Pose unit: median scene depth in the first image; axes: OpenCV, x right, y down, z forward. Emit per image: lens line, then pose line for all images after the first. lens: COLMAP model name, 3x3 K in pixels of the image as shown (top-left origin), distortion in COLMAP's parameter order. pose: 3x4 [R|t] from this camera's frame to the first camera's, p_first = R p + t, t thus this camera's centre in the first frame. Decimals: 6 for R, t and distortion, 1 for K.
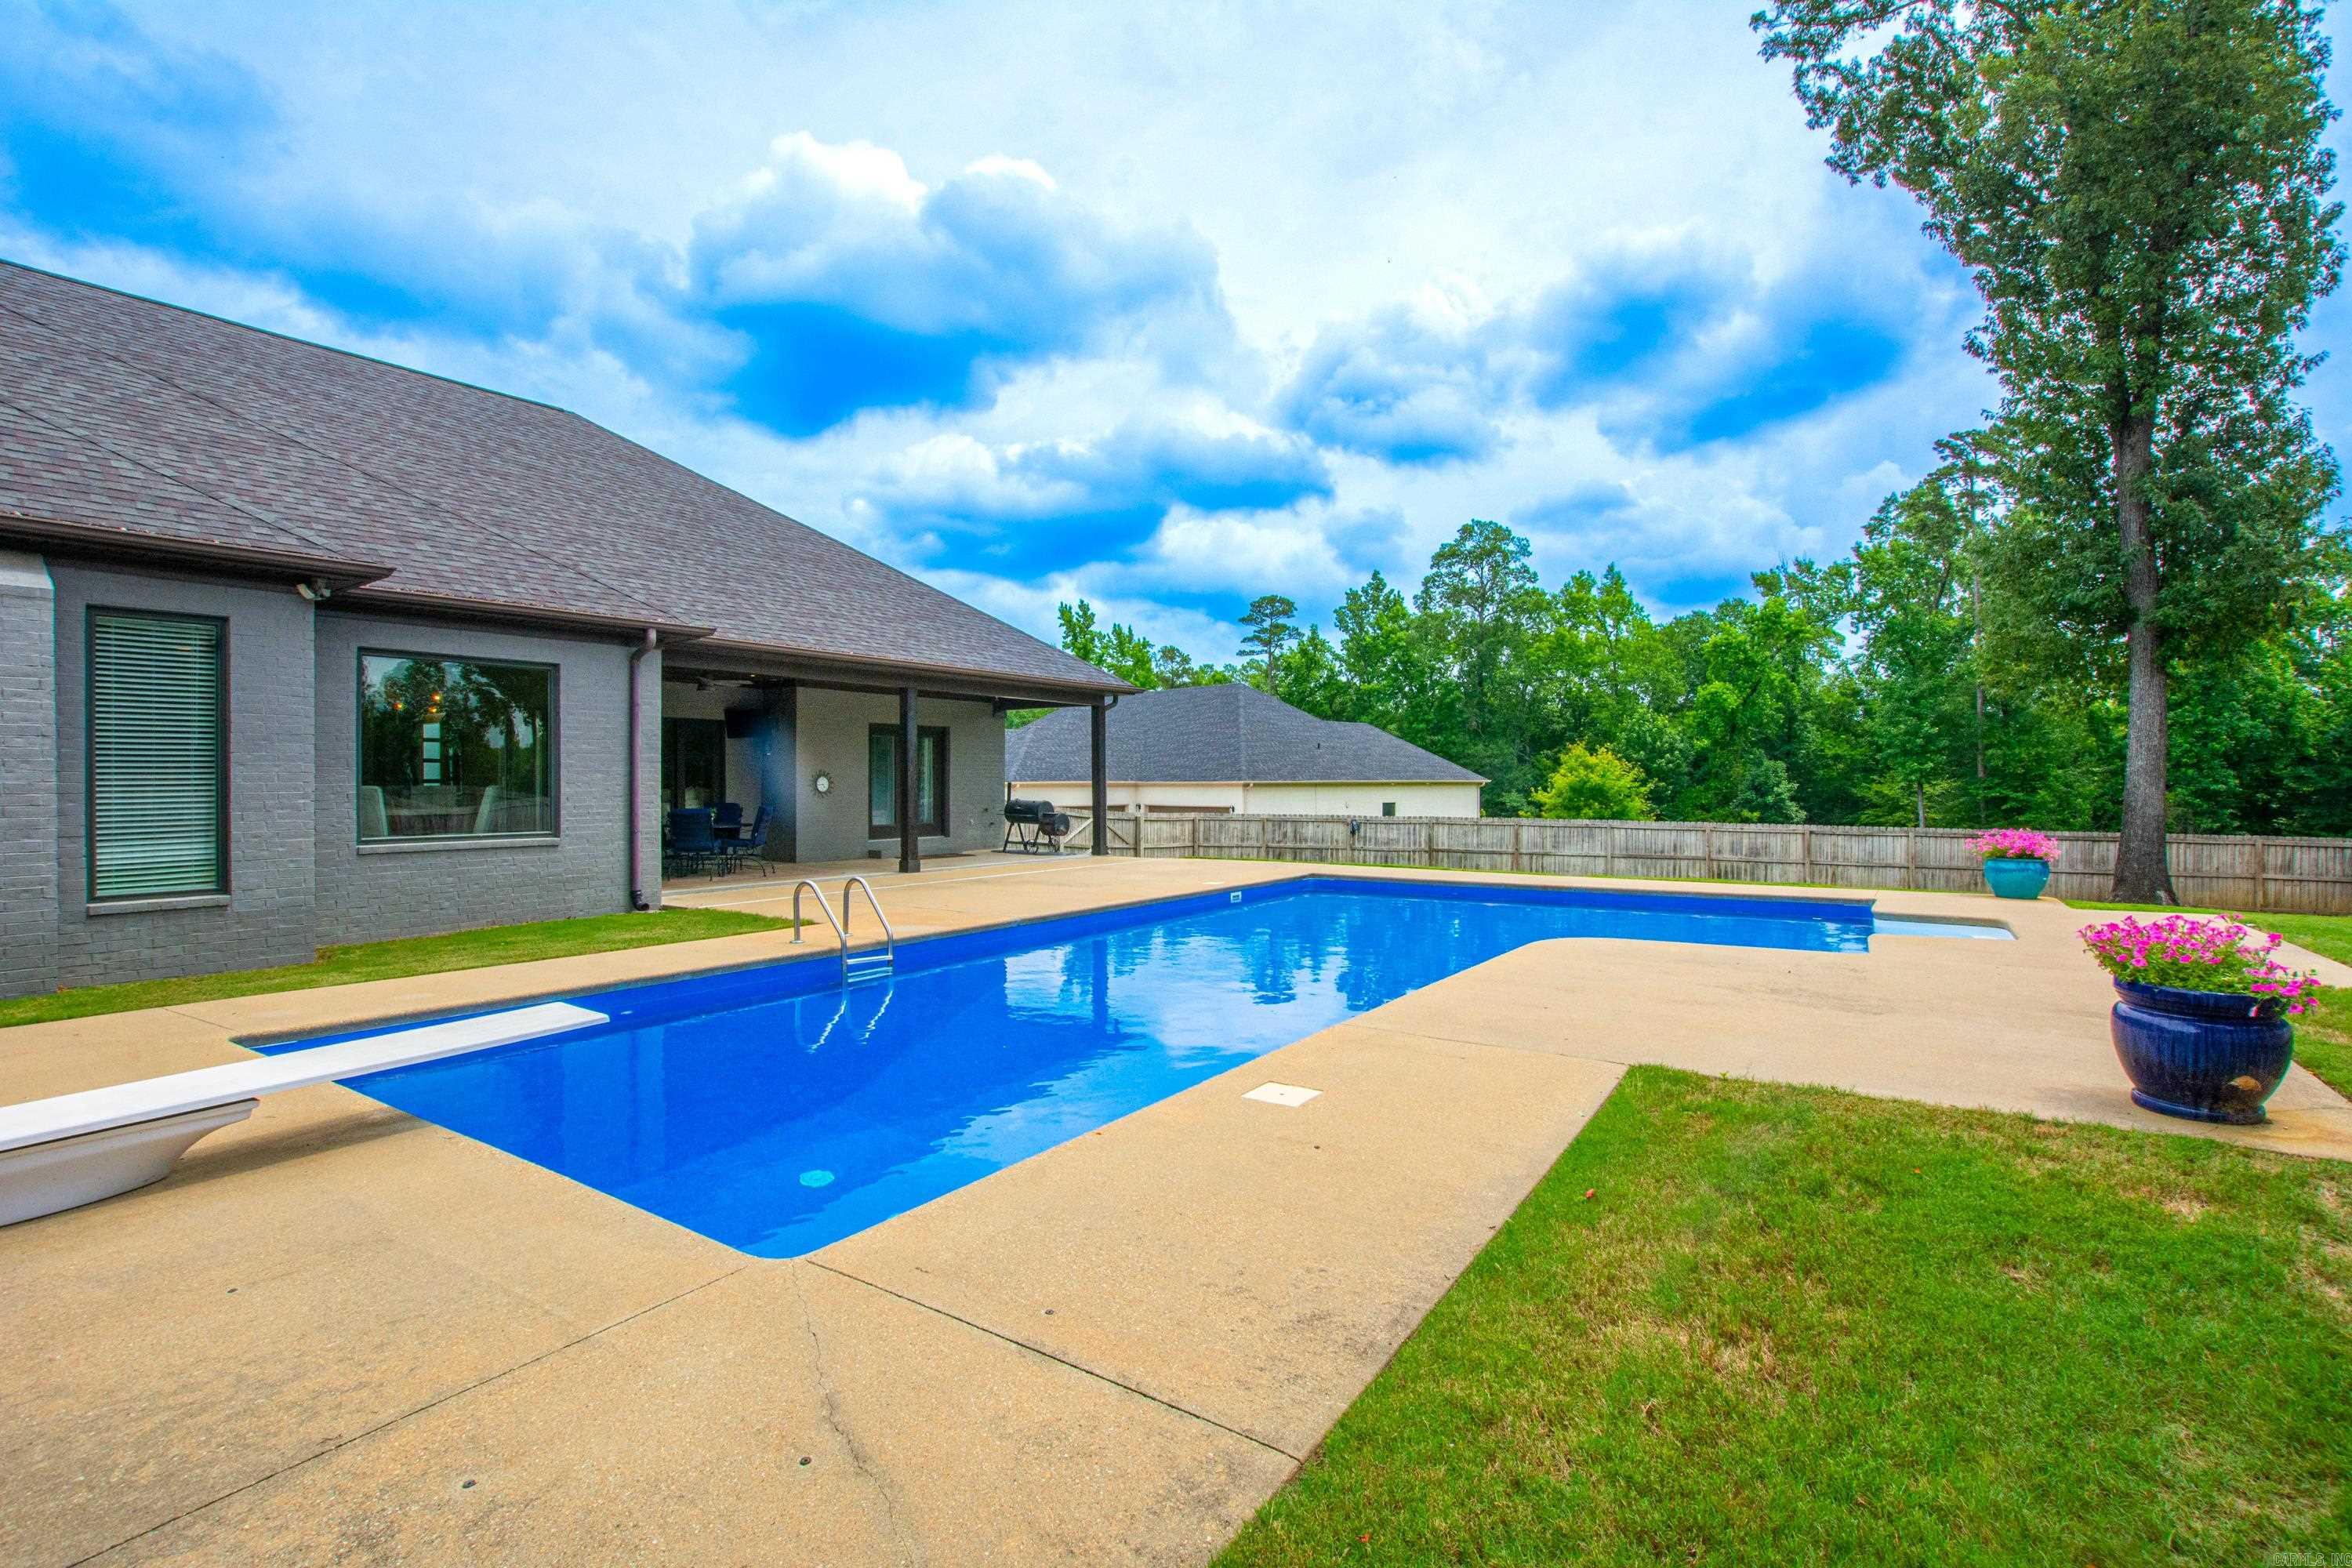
lens RADIAL K [[1075.5, 0, 1194.9], [0, 1075.5, 771.6], [0, 0, 1]] dist [-0.026253, 0.000577]
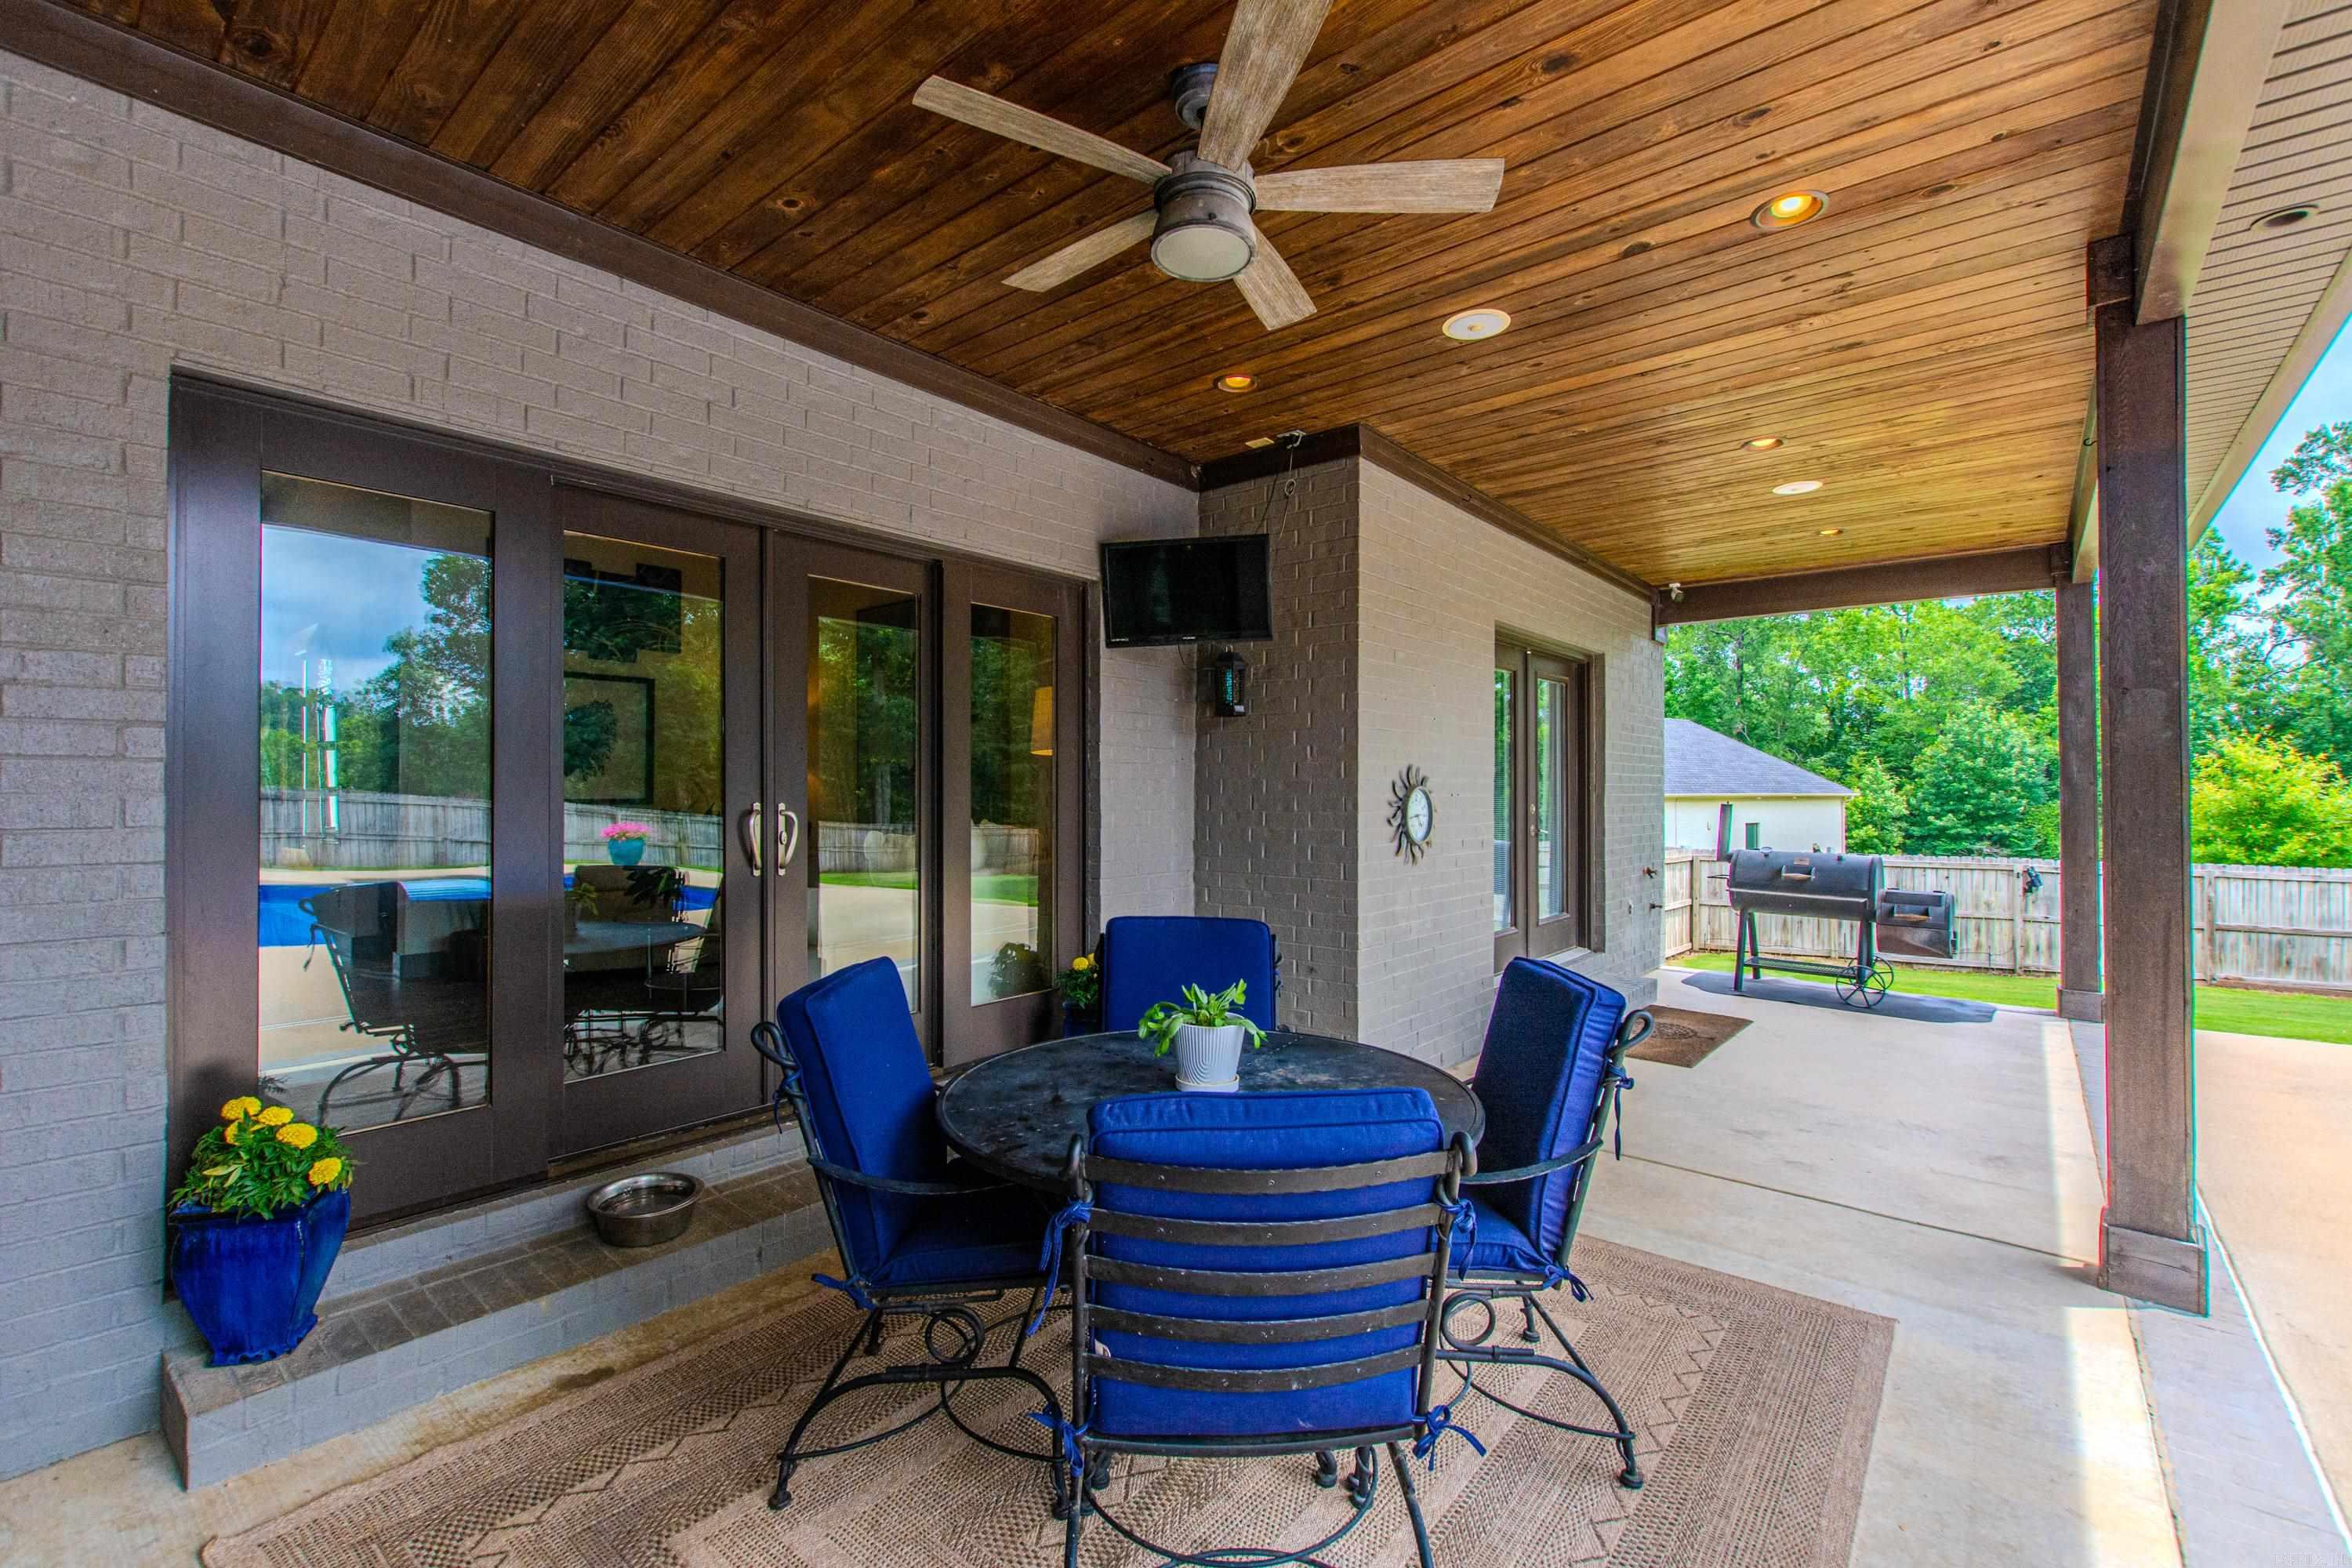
lens RADIAL K [[1007.5, 0, 1176.0], [0, 1007.5, 784.0], [0, 0, 1]] dist [0.008768, -0.006105]
pose [[0.992464, 0.002070, -0.122521, -0.230757], [-0.001882, 0.999997, 0.001650, 0.001719], [0.122524, -0.001407, 0.992465, 0.443602]]
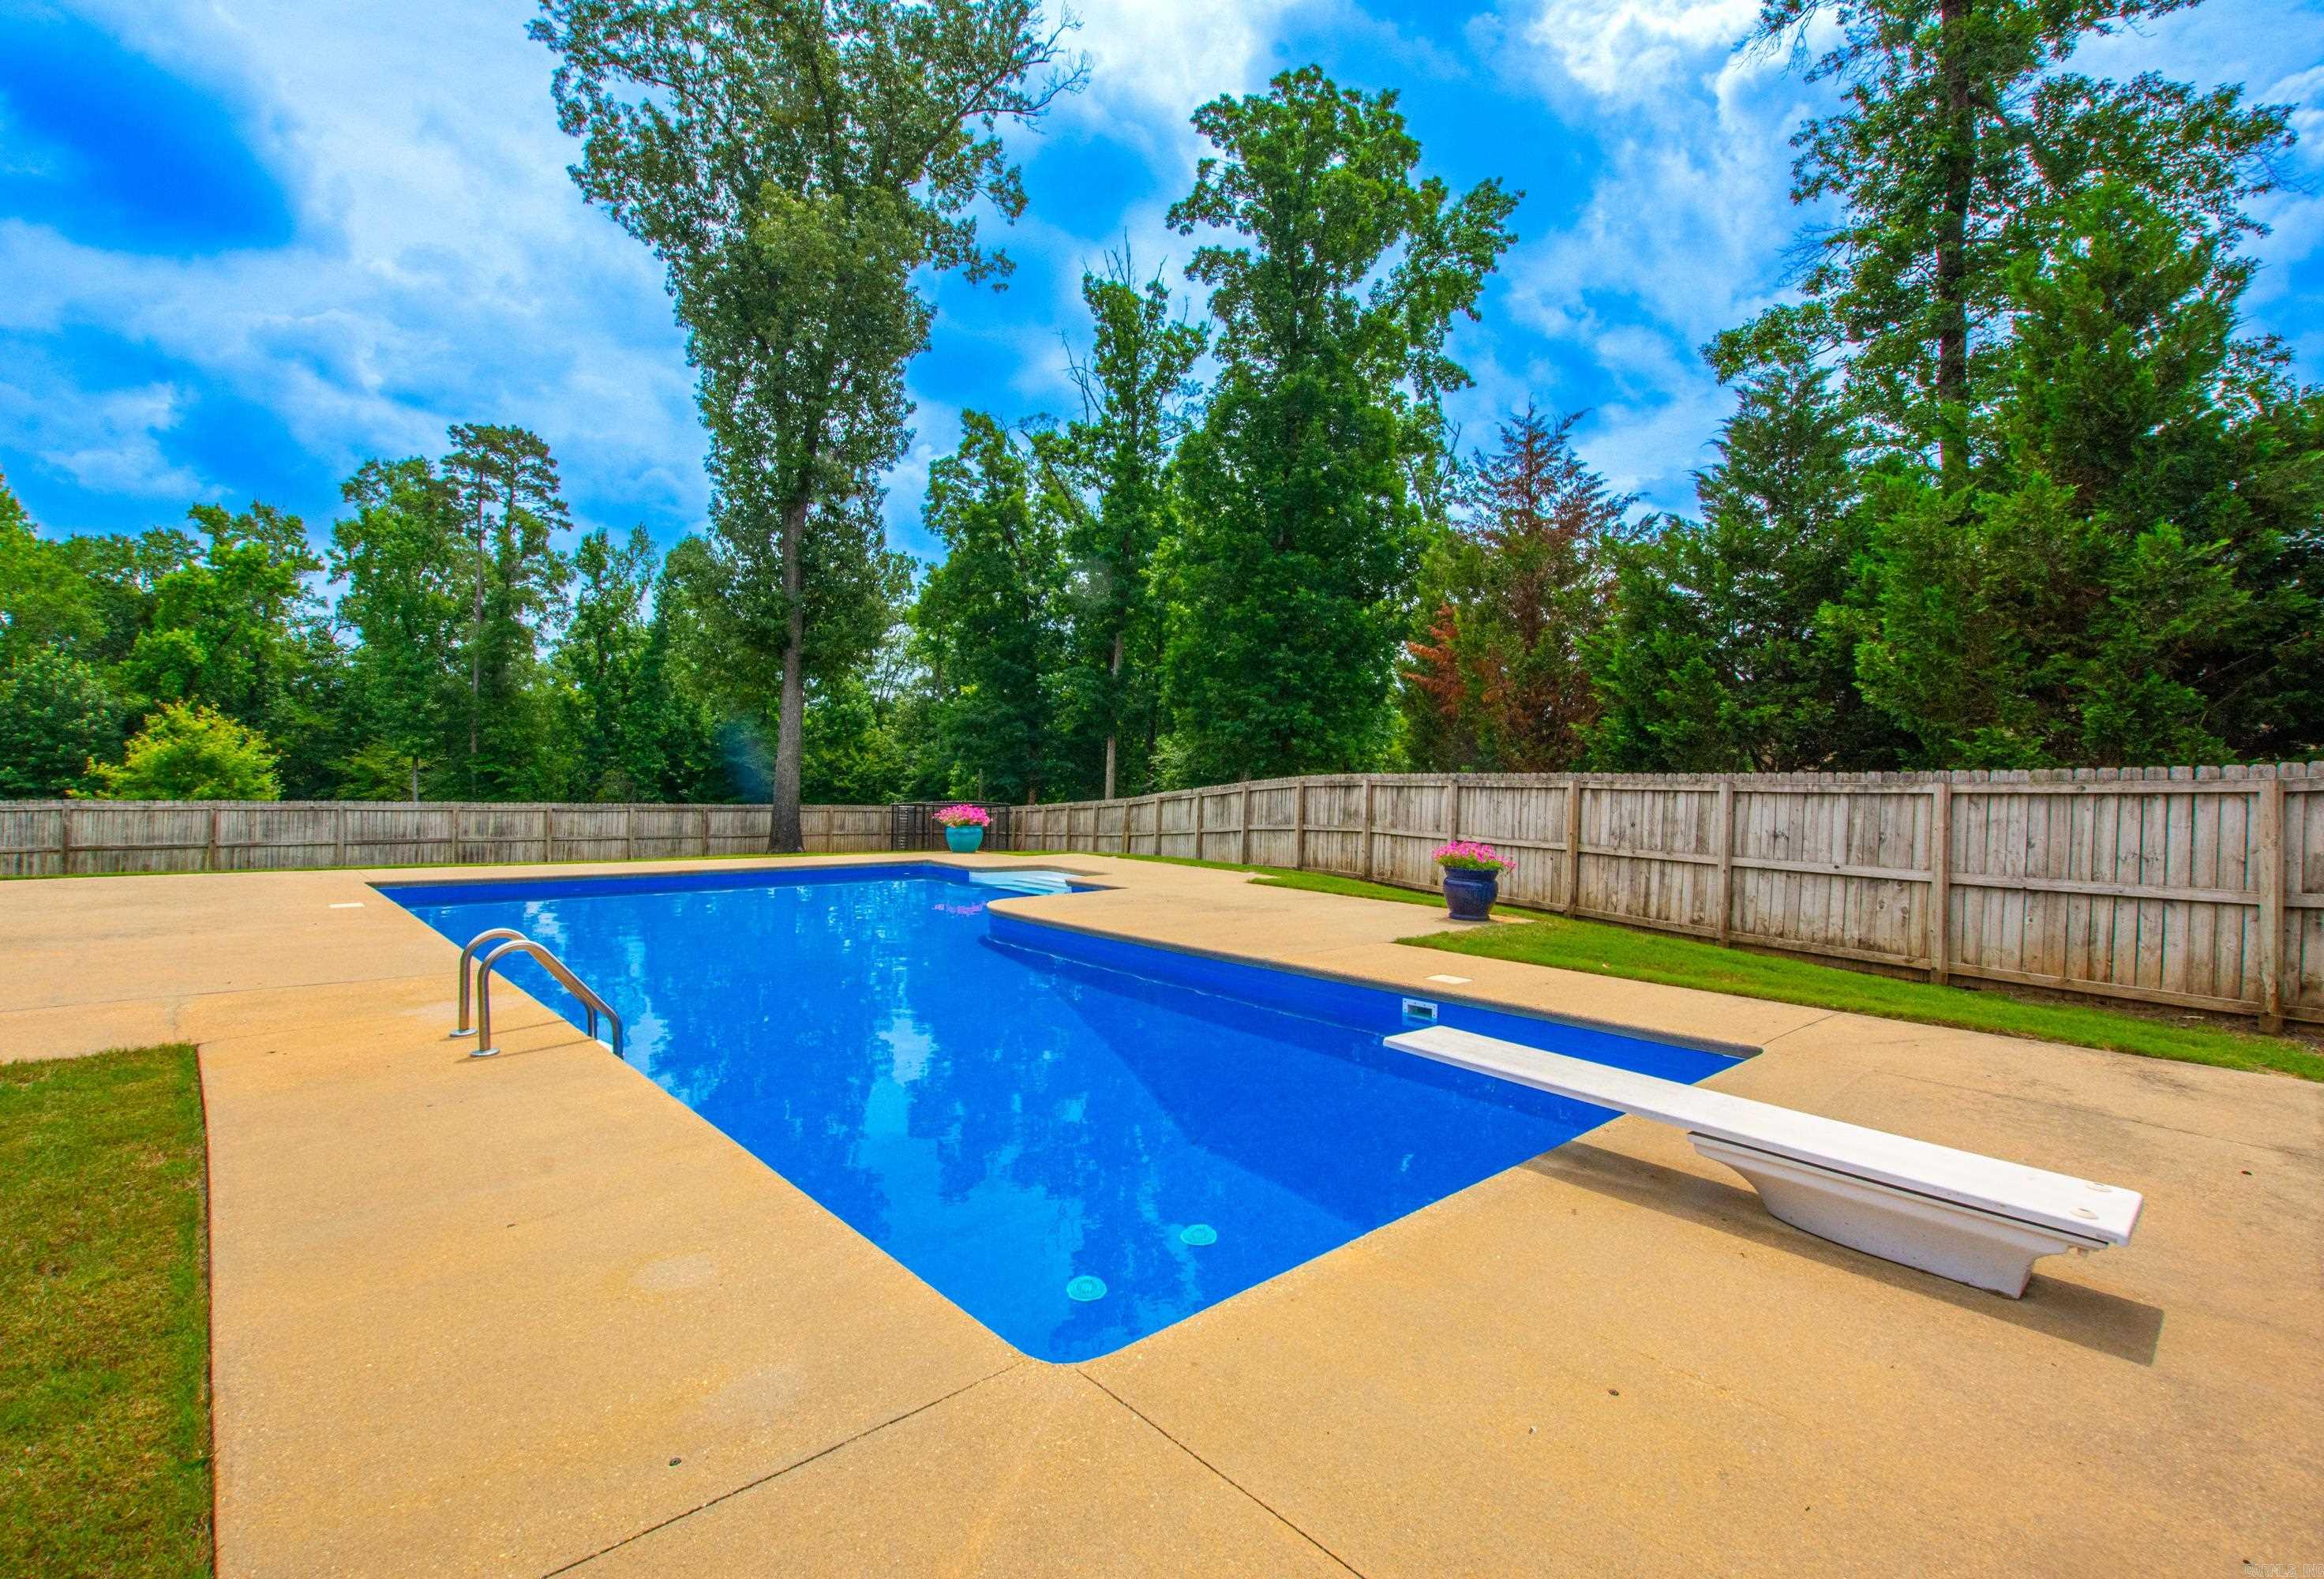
lens RADIAL K [[1079.6, 0, 1151.6], [0, 1079.6, 740.5], [0, 0, 1]] dist [-0.028811, 0.000903]
pose [[0.251148, 0.034722, 0.967326, -0.258007], [-0.032259, 0.999102, -0.027487, -0.000395], [-0.967411, -0.024302, 0.252043, 0.162206]]
